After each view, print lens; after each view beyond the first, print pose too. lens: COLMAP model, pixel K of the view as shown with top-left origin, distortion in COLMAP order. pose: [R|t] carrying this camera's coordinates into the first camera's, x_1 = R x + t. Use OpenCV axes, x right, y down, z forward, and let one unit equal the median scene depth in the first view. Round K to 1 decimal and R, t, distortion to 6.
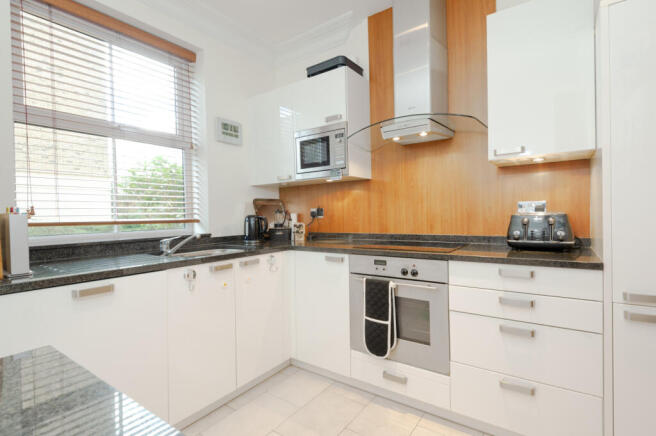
lens RADIAL K [[317.4, 0, 328.3], [0, 317.4, 217.3], [0, 0, 1]] dist [0.000502, -0.000715]
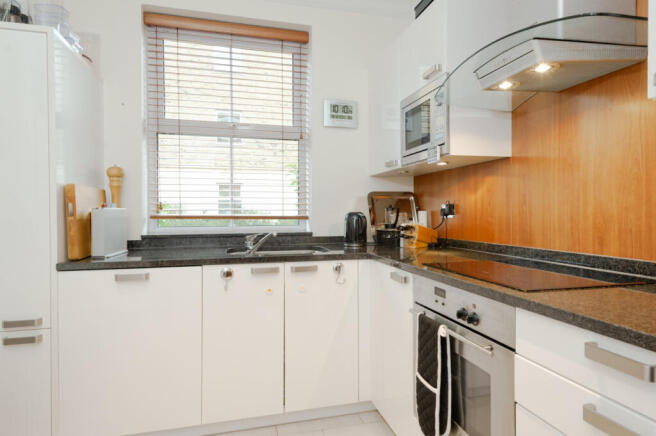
lens RADIAL K [[380.4, 0, 328.0], [0, 380.4, 216.5], [0, 0, 1]] dist [0.005707, 0.000271]
pose [[0.768287, 0.023736, -0.639665, 0.344748], [-0.019497, 0.999716, 0.013680, -0.008496], [0.639808, 0.001962, 0.768532, 0.209880]]
